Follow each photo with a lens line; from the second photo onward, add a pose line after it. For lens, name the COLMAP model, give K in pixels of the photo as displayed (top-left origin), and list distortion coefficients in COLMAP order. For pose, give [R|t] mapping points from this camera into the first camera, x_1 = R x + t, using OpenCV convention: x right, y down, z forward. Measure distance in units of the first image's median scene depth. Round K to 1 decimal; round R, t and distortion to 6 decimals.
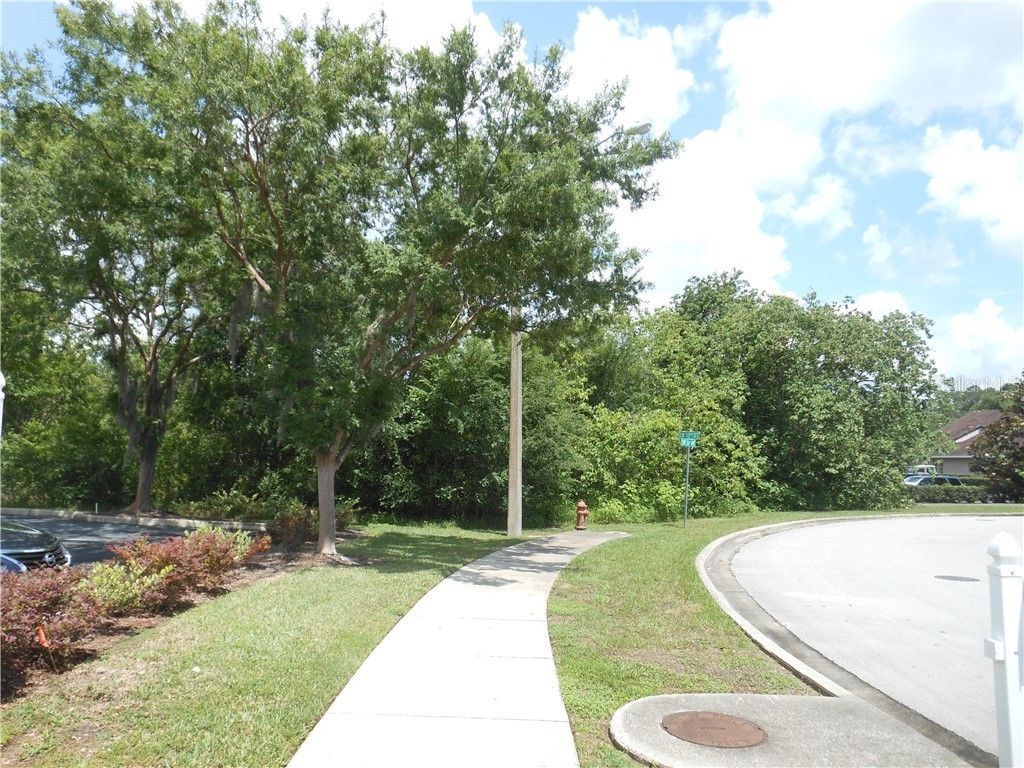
lens RADIAL K [[691.0, 0, 532.5], [0, 691.0, 422.5], [0, 0, 1]] dist [-0.019834, 0.001846]
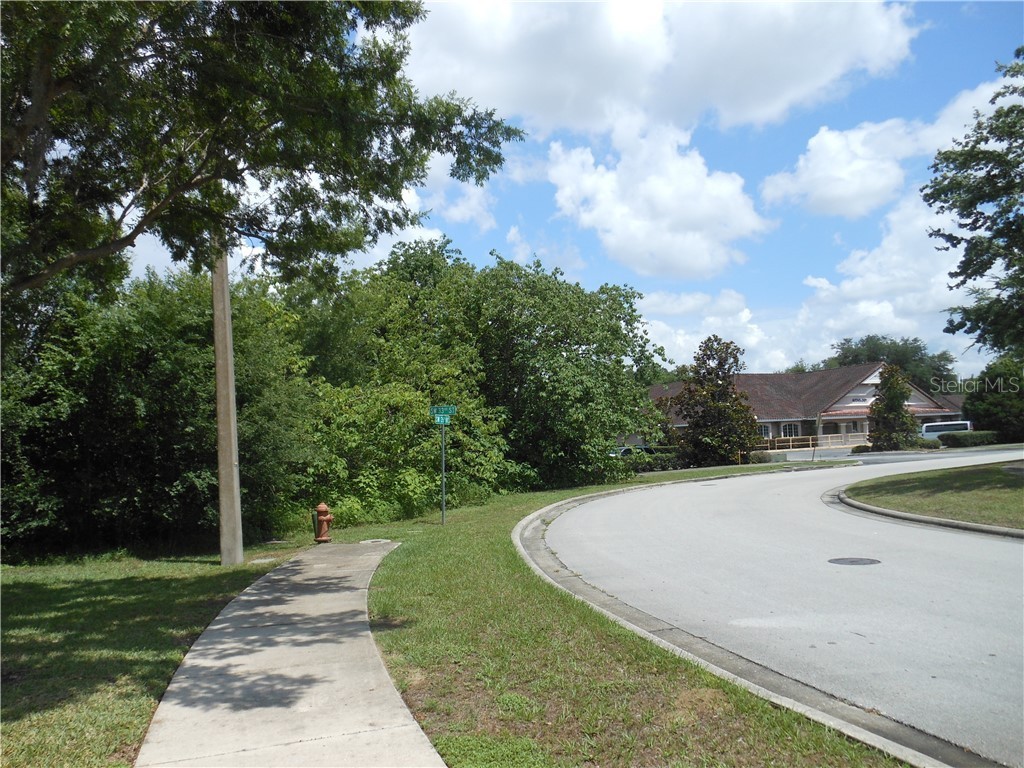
lens RADIAL K [[712.5, 0, 502.4], [0, 712.5, 423.7], [0, 0, 1]] dist [0.010081, 0.001615]
pose [[0.919541, -0.046477, 0.390236, -0.035728], [0.038896, 0.998870, 0.027311, 0.012869], [-0.391065, -0.009935, 0.920310, 0.180594]]
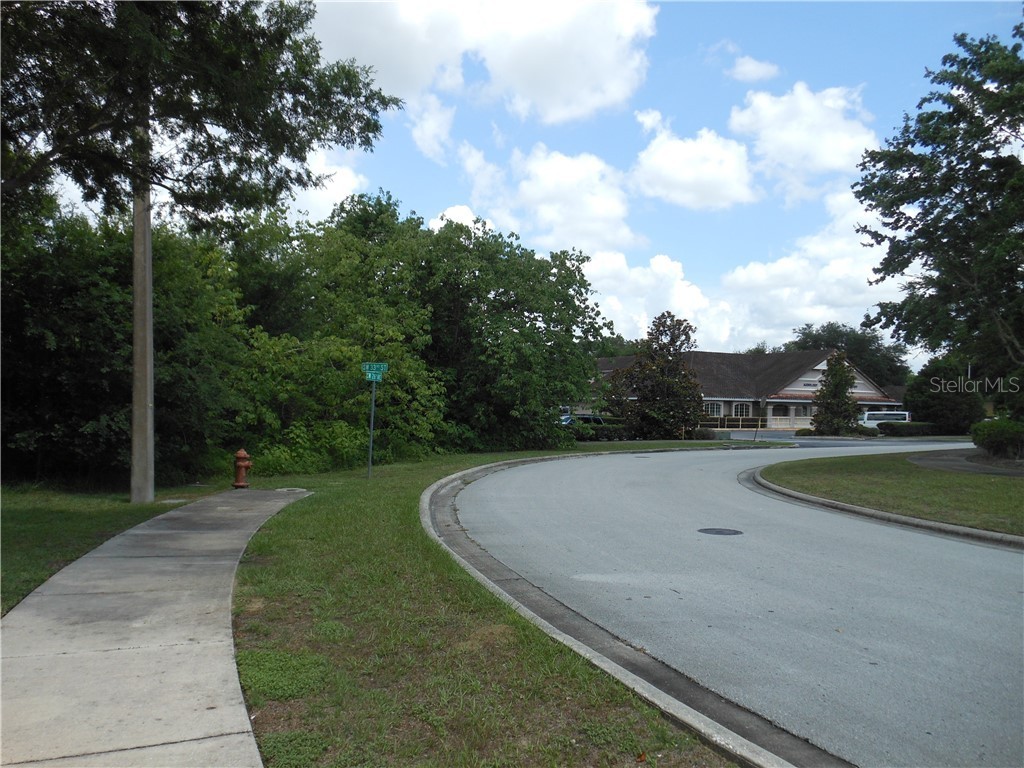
lens RADIAL K [[712.5, 0, 502.4], [0, 712.5, 423.7], [0, 0, 1]] dist [0.010081, 0.001615]
pose [[0.899983, -0.008995, 0.435831, -0.009457], [-0.028788, 0.996378, 0.080011, 0.012016], [-0.434973, -0.084555, 0.896465, 0.144201]]
